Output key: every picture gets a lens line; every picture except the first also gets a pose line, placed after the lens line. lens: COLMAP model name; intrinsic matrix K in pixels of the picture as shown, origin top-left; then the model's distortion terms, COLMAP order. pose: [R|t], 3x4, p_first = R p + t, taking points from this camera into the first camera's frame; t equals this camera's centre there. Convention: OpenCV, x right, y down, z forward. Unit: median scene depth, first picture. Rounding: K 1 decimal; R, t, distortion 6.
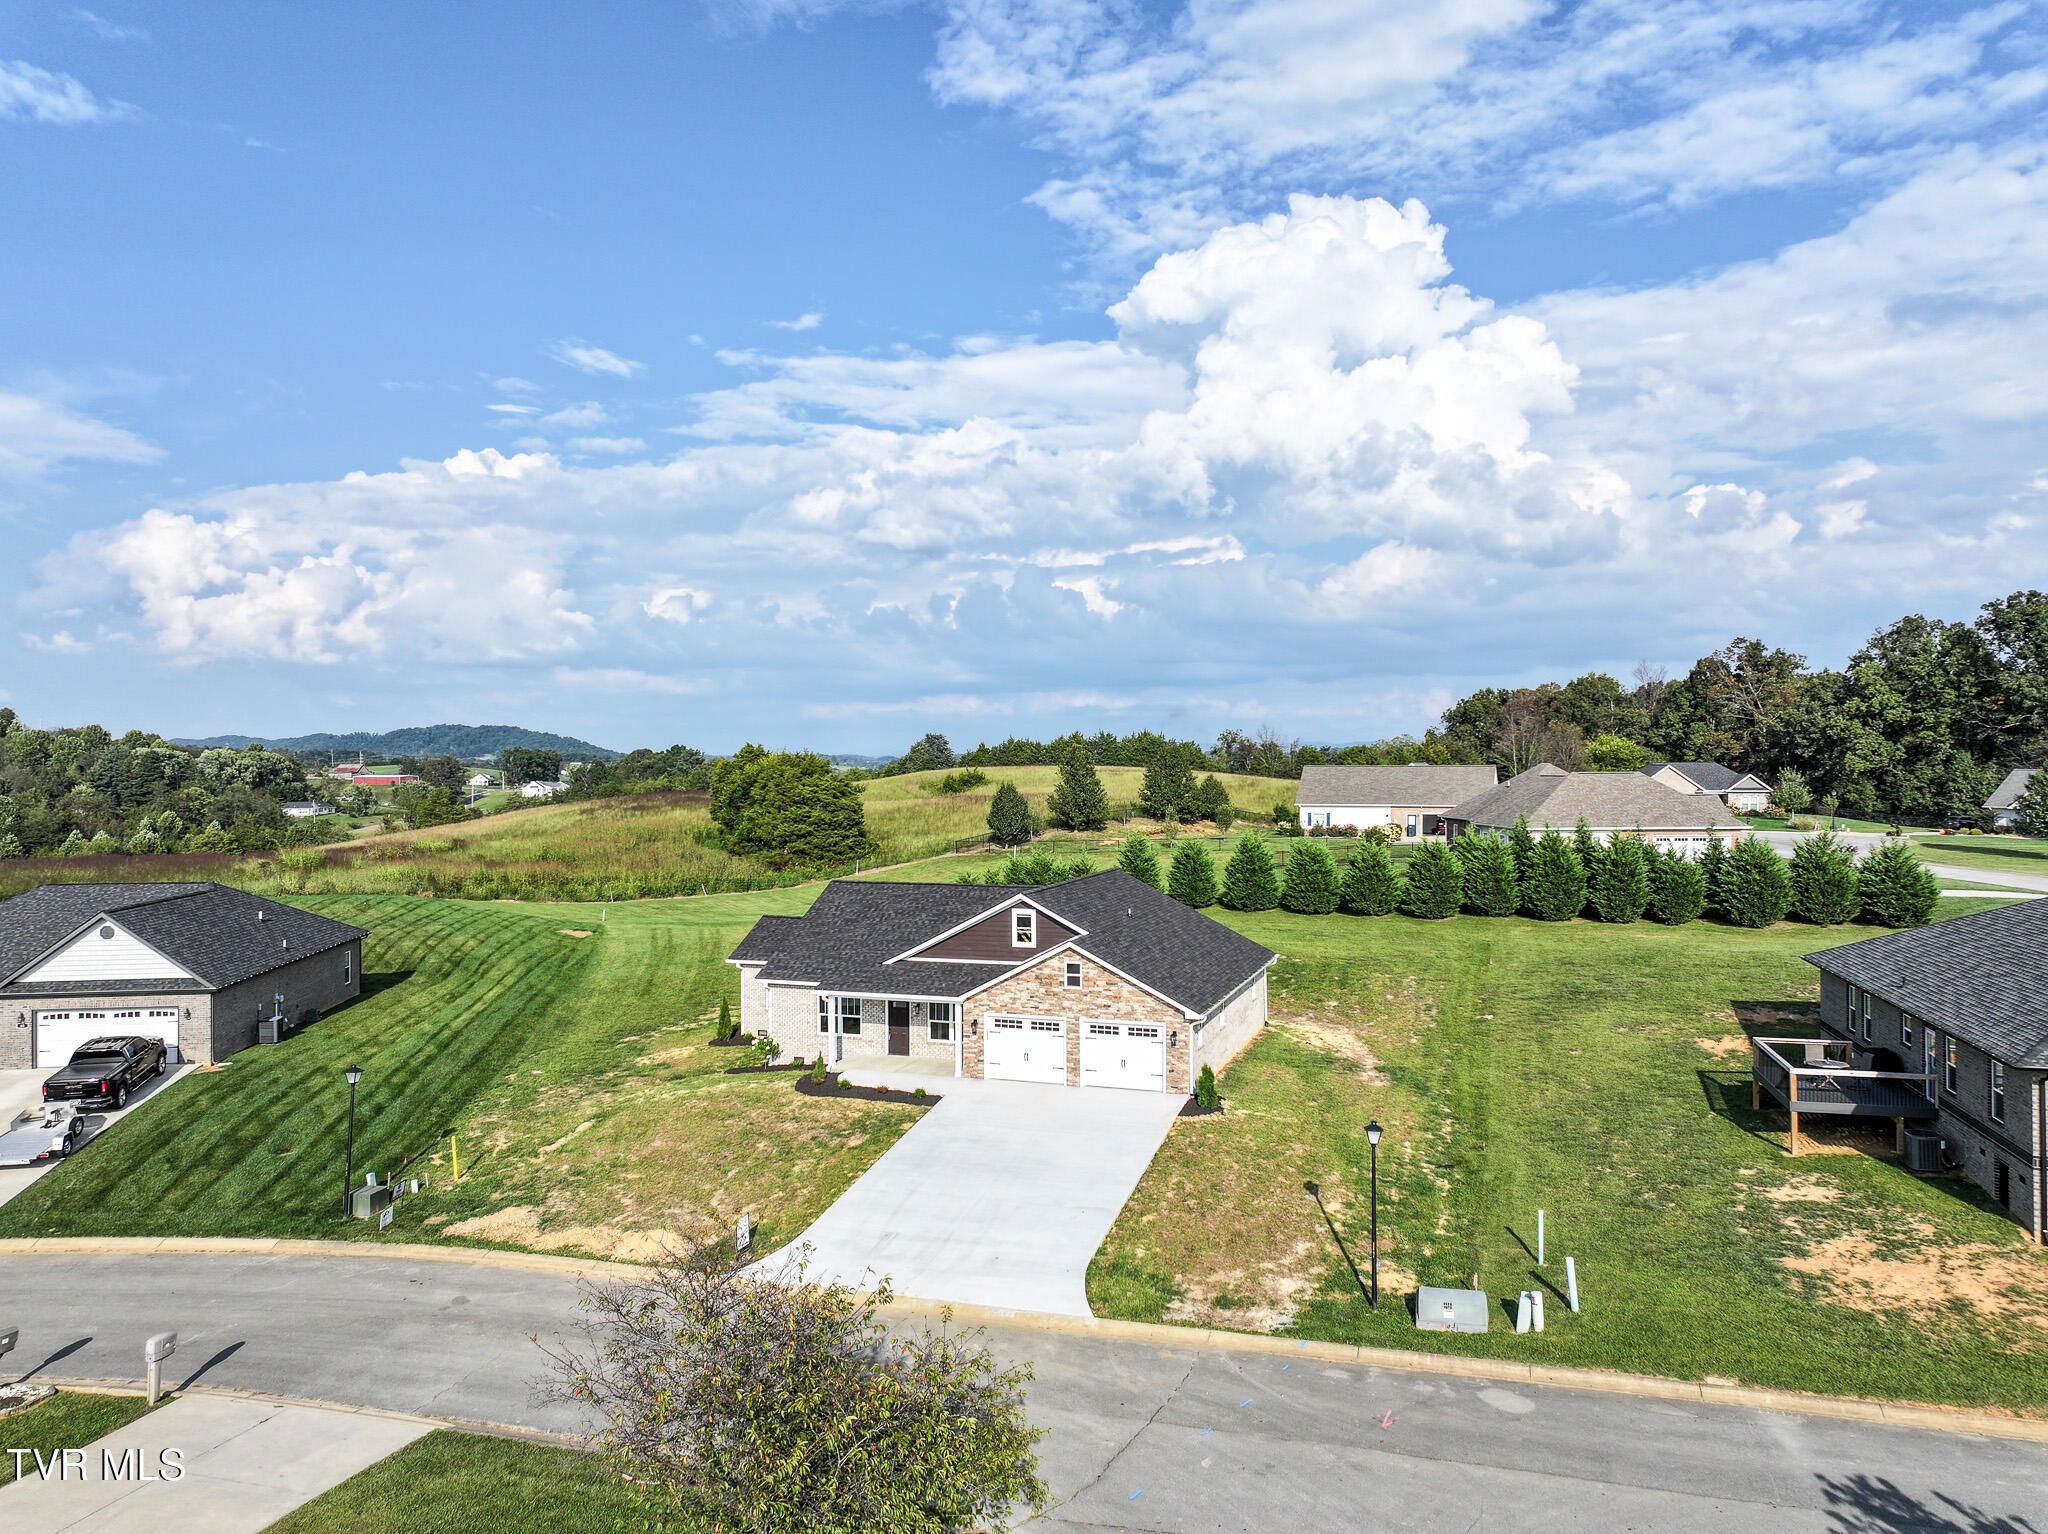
lens RADIAL K [[1420.2, 0, 1032.9], [0, 1420.2, 763.3], [0, 0, 1]] dist [0.009903, -0.004754]
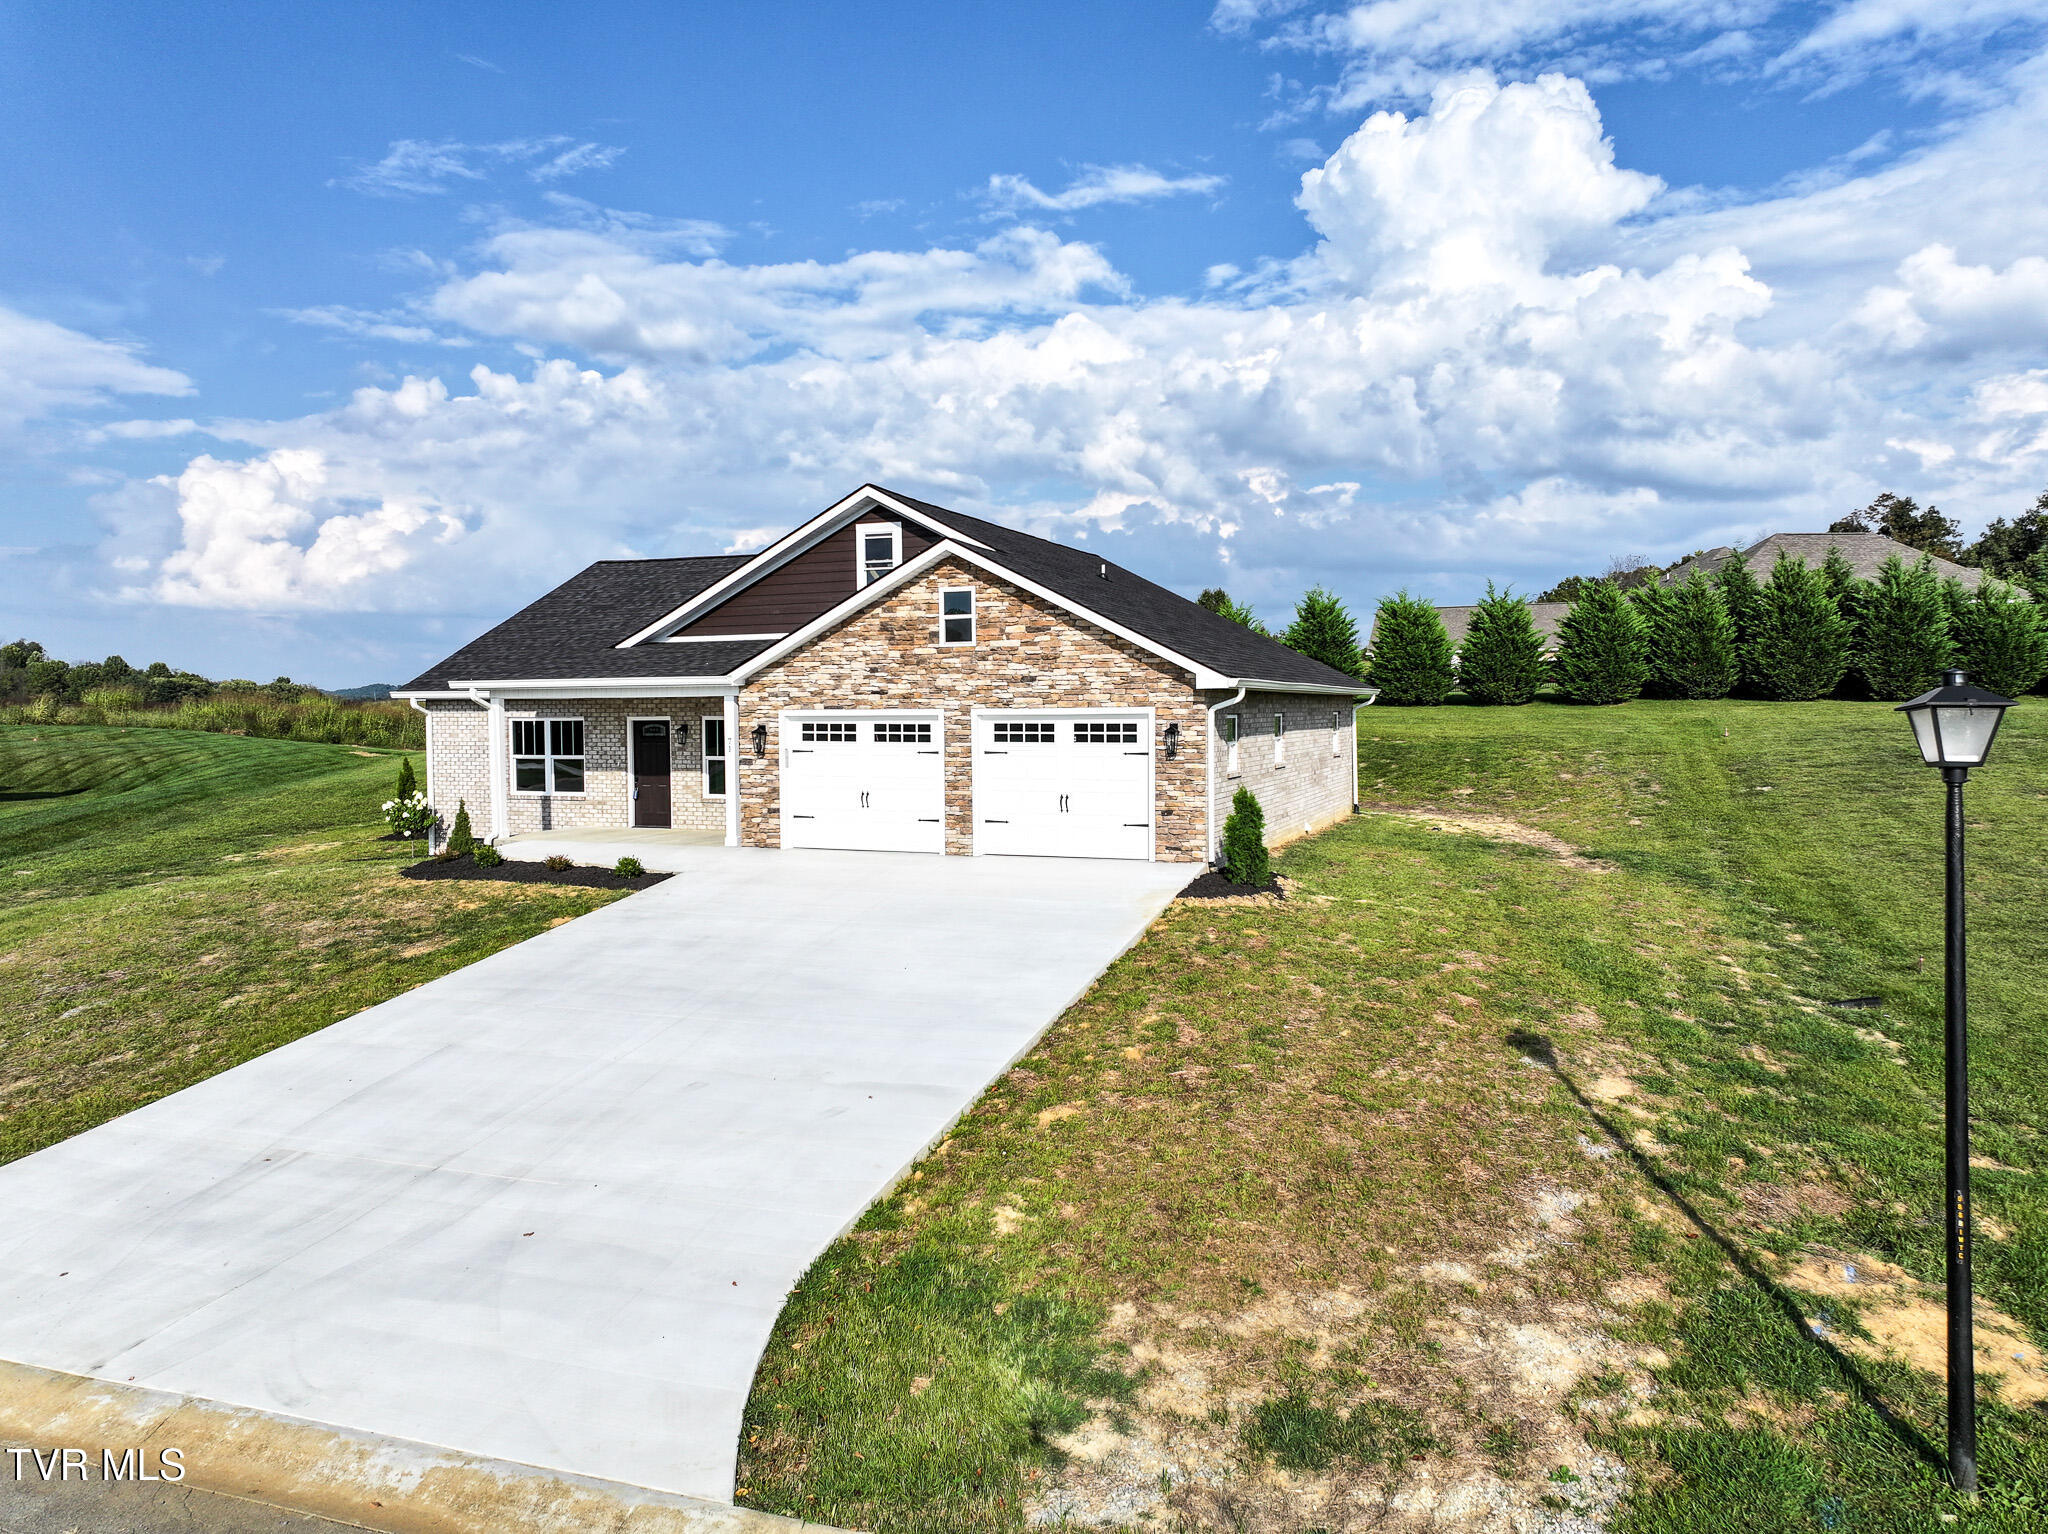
lens RADIAL K [[1427.9, 0, 1034.9], [0, 1427.9, 771.2], [0, 0, 1]] dist [0.004556, 0.009384]
pose [[0.999421, -0.002254, -0.033963, 0.069863], [0.003704, 0.999082, 0.042686, 0.181077], [0.033836, -0.042787, 0.998511, 0.538182]]
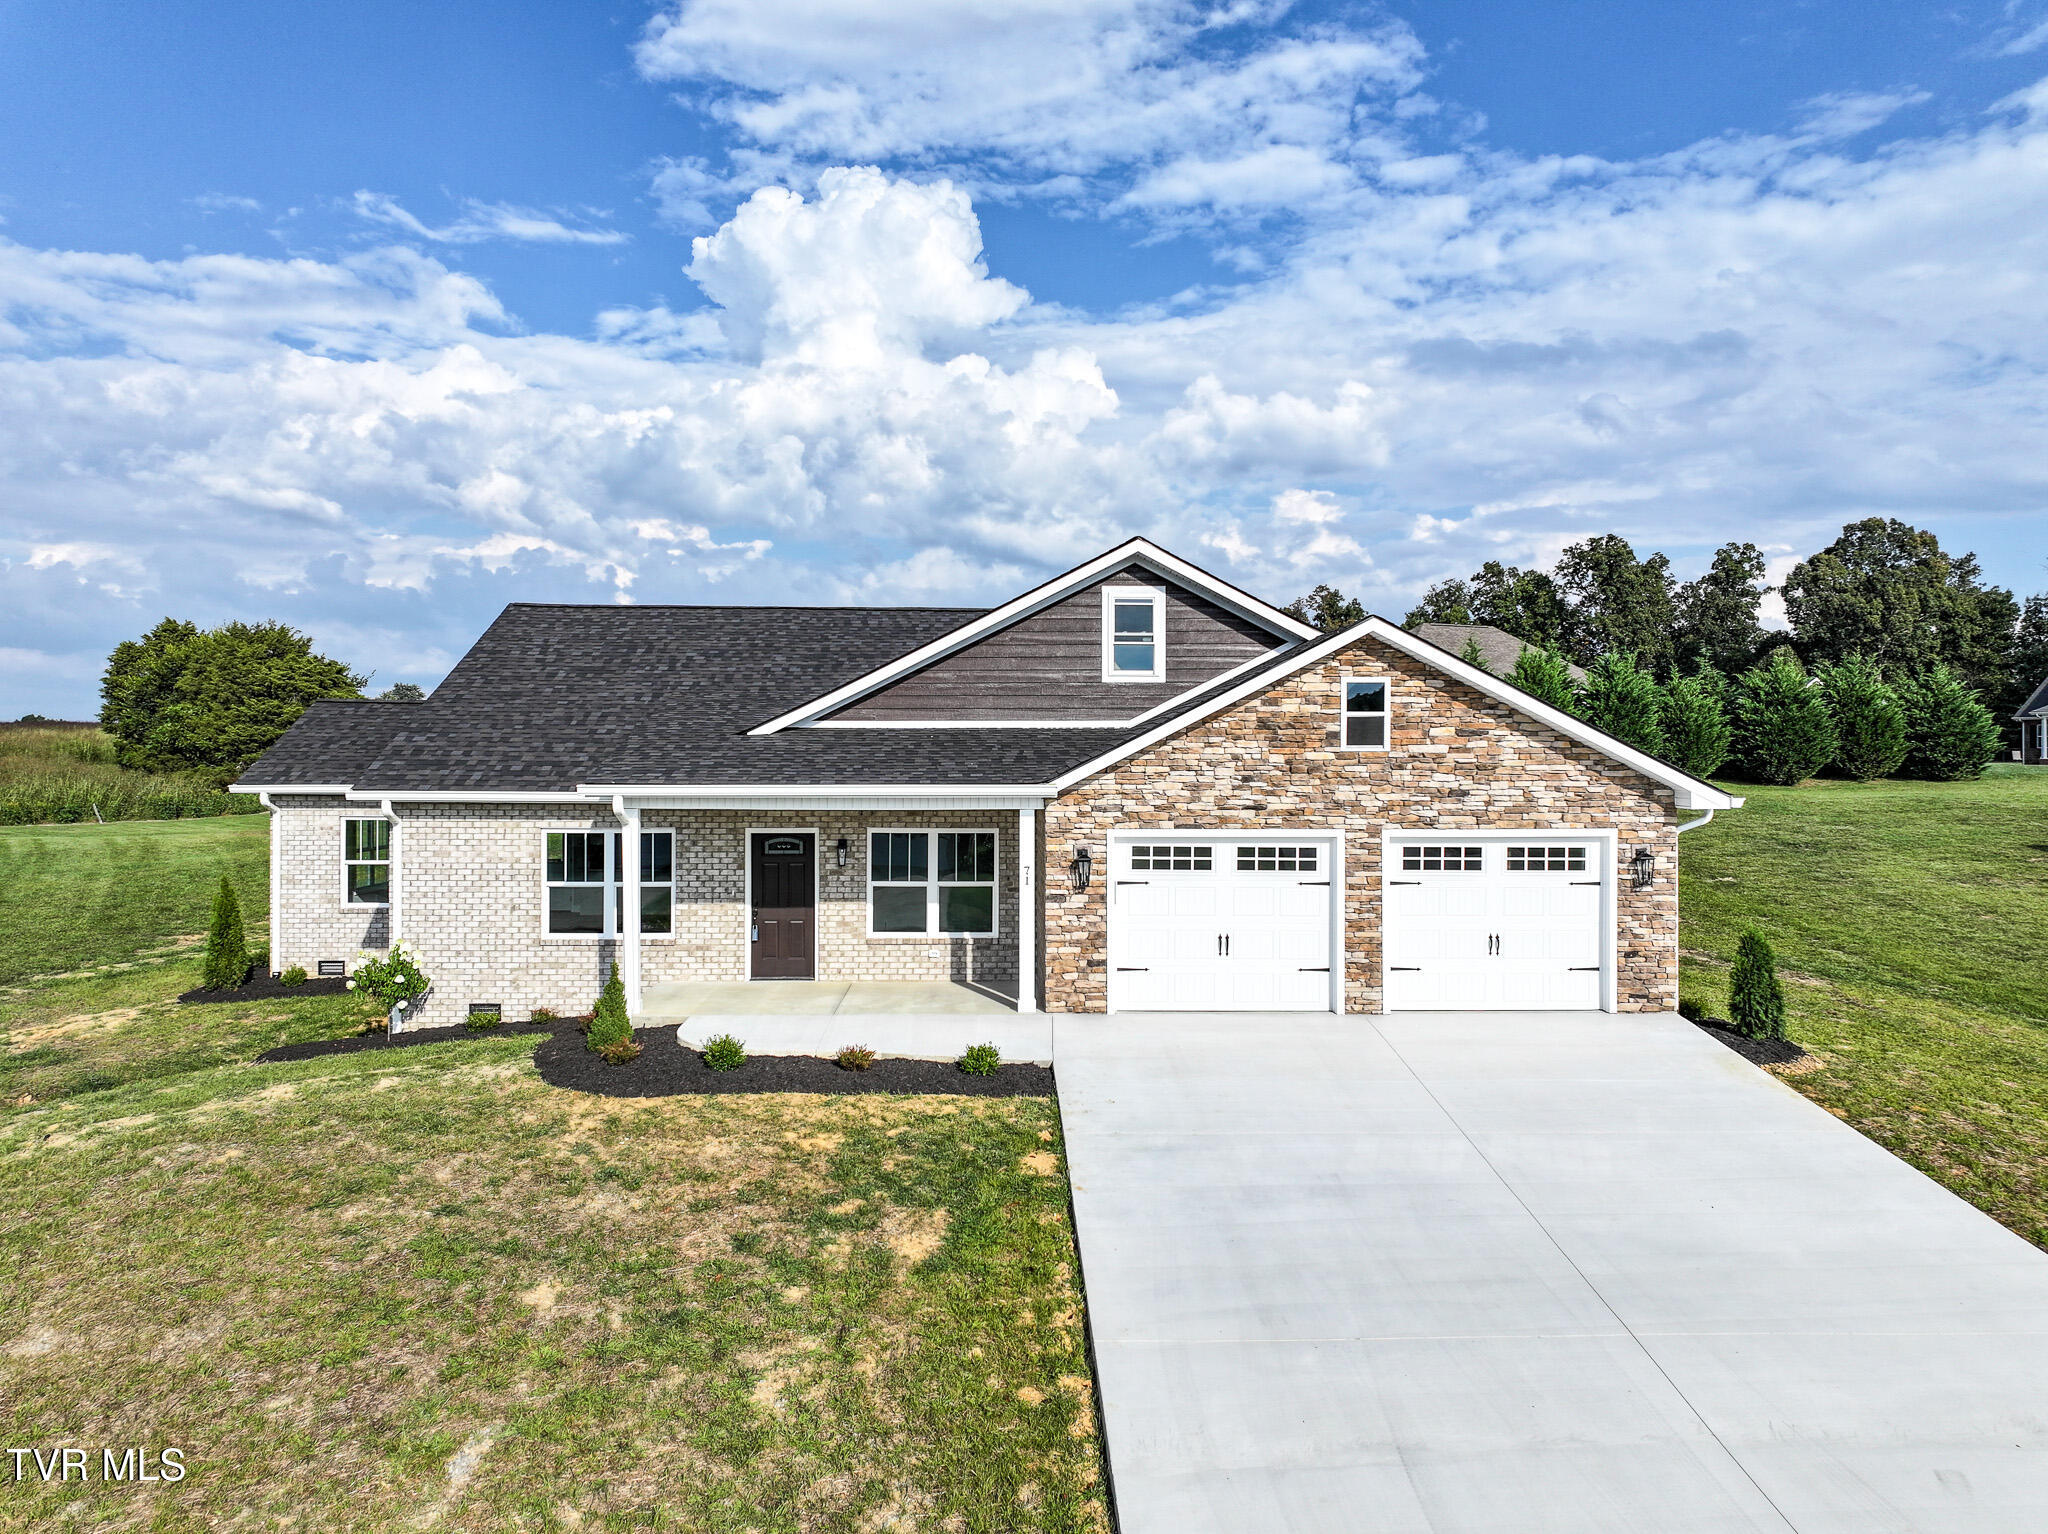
lens RADIAL K [[1427.9, 0, 1028.9], [0, 1427.9, 758.6], [0, 0, 1]] dist [0.004556, 0.009384]
pose [[0.934430, 0.005567, 0.356102, -0.187689], [-0.004583, 0.999983, -0.003607, 0.163751], [-0.356116, 0.001739, 0.934440, 0.688725]]
